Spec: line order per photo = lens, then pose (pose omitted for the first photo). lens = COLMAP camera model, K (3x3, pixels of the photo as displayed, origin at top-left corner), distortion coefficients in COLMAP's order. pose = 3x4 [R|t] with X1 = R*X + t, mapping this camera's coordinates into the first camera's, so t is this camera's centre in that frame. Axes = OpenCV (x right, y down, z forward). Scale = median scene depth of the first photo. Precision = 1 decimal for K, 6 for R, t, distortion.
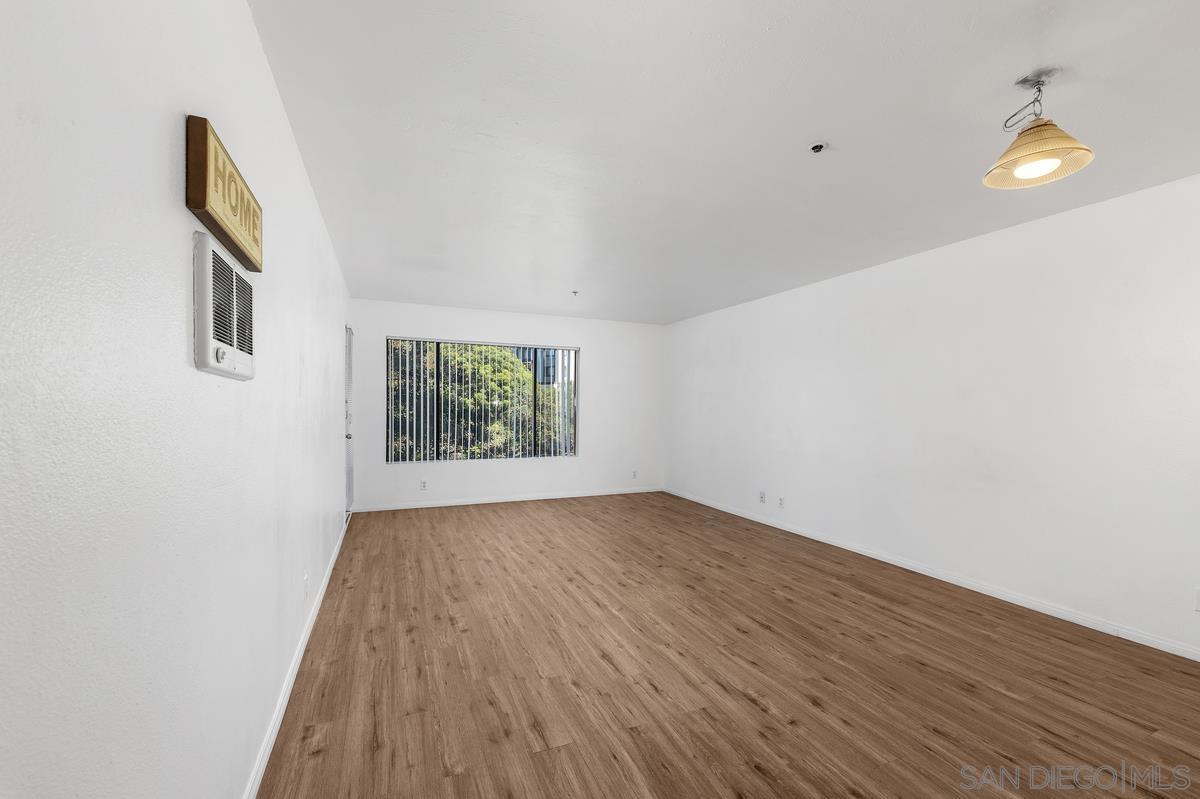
lens RADIAL K [[496.6, 0, 603.0], [0, 496.6, 421.1], [0, 0, 1]] dist [0.002251, 0.000200]
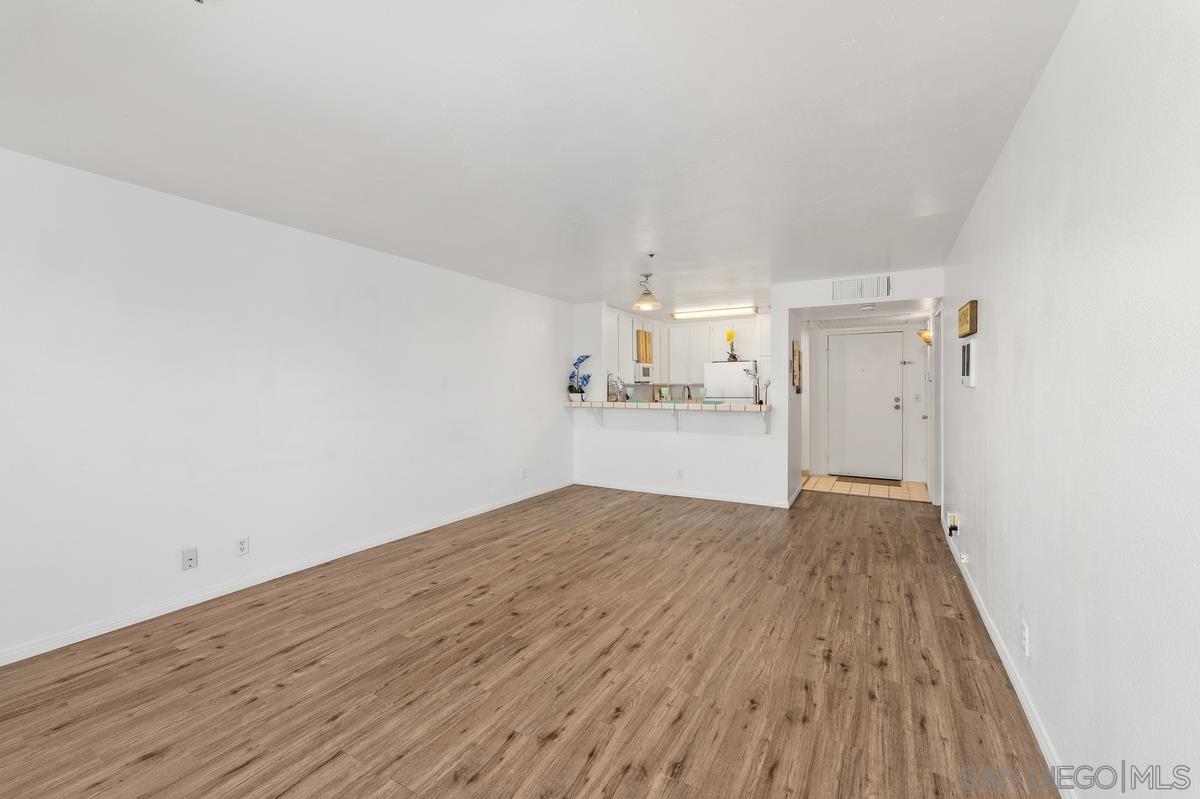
lens RADIAL K [[484.6, 0, 601.3], [0, 484.6, 385.8], [0, 0, 1]] dist [0.000573, -0.000153]
pose [[-0.599230, -0.007820, 0.800539, -0.686627], [0.017092, 0.999599, 0.022559, -0.079139], [-0.800394, 0.027201, -0.598857, 1.687117]]
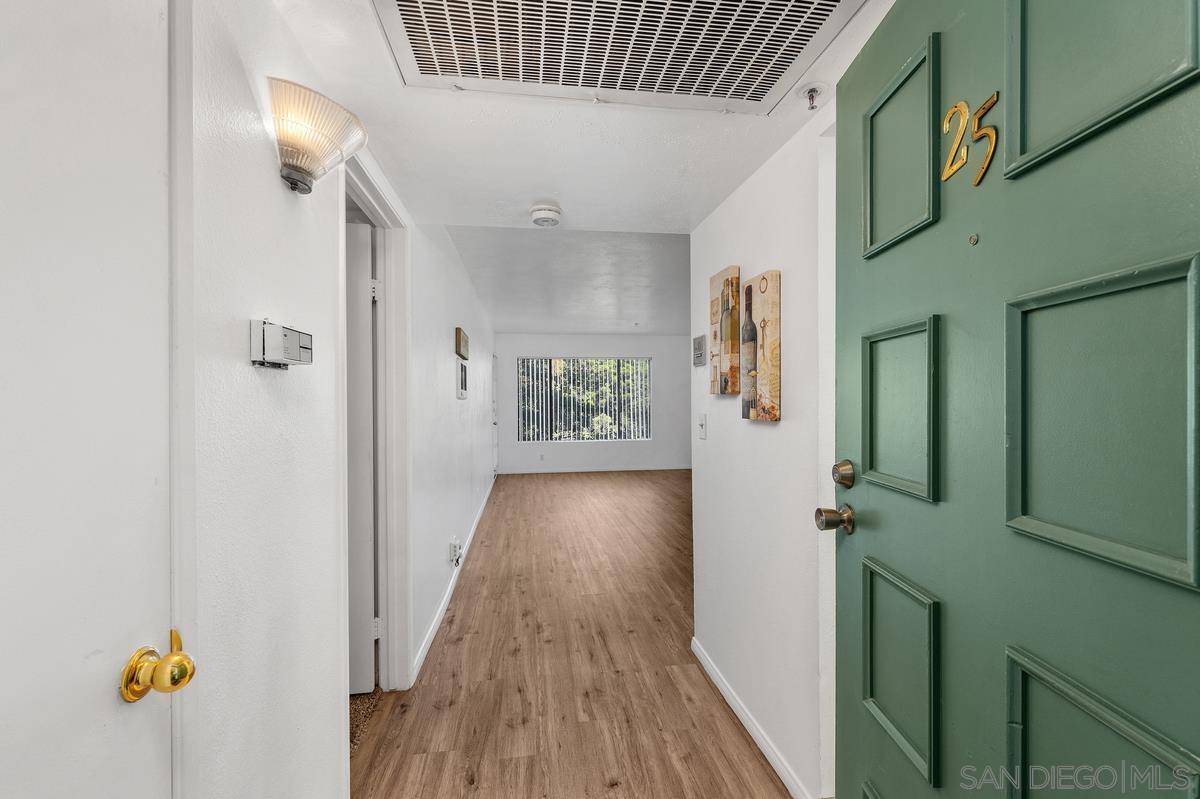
lens RADIAL K [[500.8, 0, 600.0], [0, 500.8, 399.5], [0, 0, 1]] dist [-0.000496, -0.000046]
pose [[0.965785, -0.019196, -0.258632, 0.373245], [0.012557, 0.999549, -0.027296, 0.002106], [0.259040, 0.023115, 0.965590, -0.757342]]
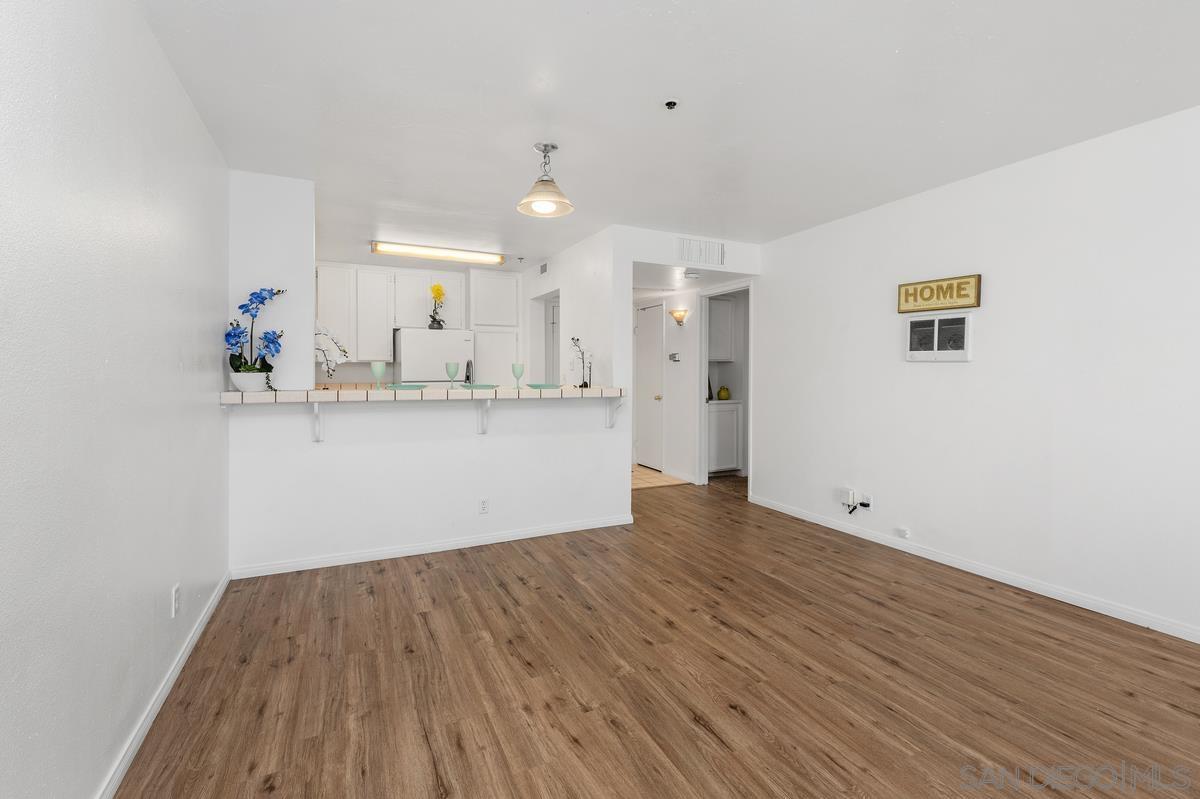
lens RADIAL K [[517.8, 0, 591.0], [0, 517.8, 375.3], [0, 0, 1]] dist [-0.001141, -0.000214]
pose [[-0.999379, -0.012794, -0.032829, 0.459163], [-0.013829, 0.999408, 0.031499, -0.035393], [0.032407, 0.031934, -0.998964, 1.520045]]
